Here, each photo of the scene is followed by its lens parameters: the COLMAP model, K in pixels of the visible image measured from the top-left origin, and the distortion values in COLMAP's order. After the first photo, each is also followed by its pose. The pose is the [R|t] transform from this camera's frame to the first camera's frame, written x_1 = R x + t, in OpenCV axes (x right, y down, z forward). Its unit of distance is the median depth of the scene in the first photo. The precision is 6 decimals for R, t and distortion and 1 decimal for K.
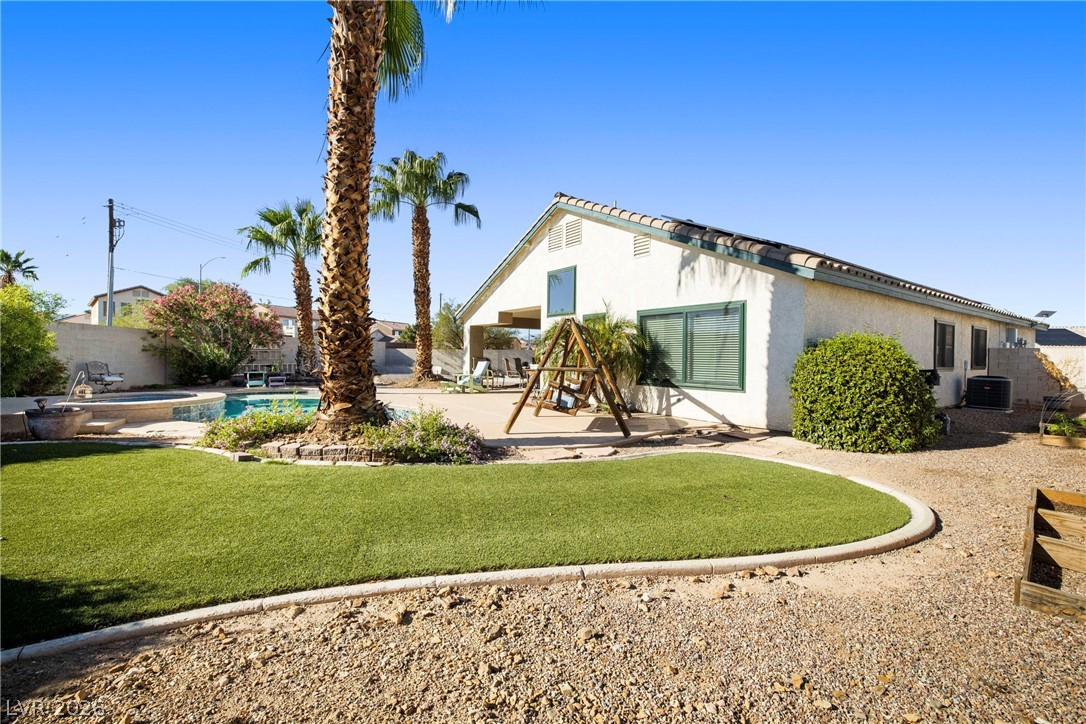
lens RADIAL K [[464.0, 0, 545.9], [0, 464.0, 357.7], [0, 0, 1]] dist [-0.042328, 0.015340]
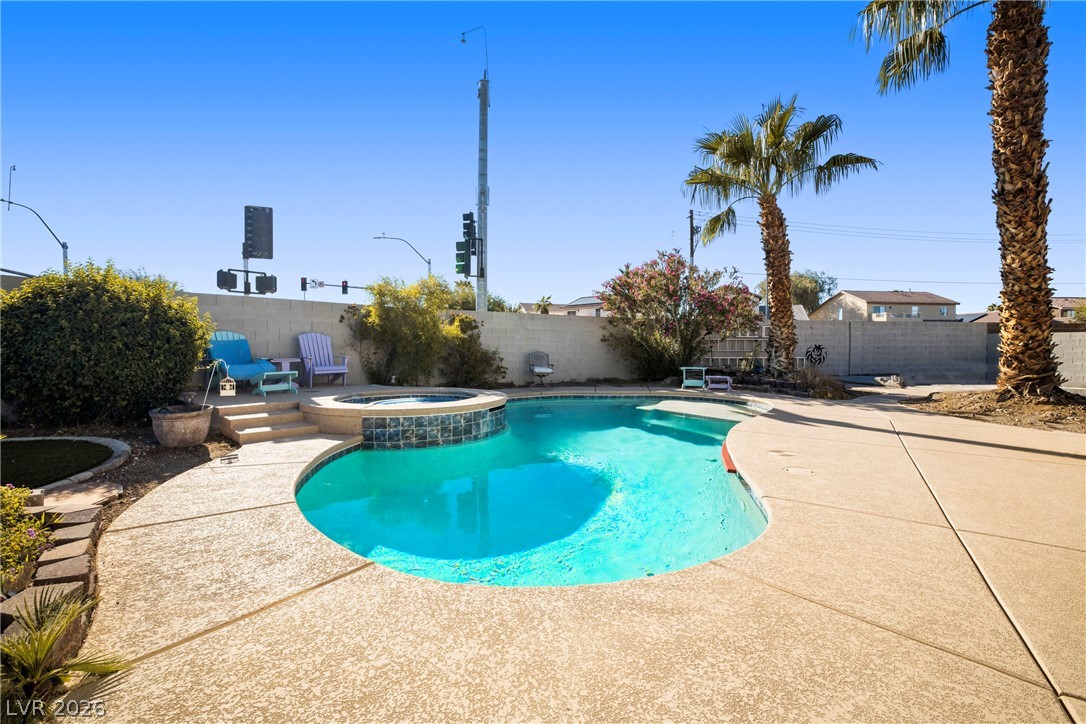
lens RADIAL K [[464.0, 0, 545.9], [0, 464.0, 357.7], [0, 0, 1]] dist [-0.042328, 0.015340]
pose [[0.368668, 0.014539, -0.929448, -0.044354], [-0.002997, 0.999891, 0.014452, 0.005316], [0.929556, -0.002543, 0.368671, 0.475357]]
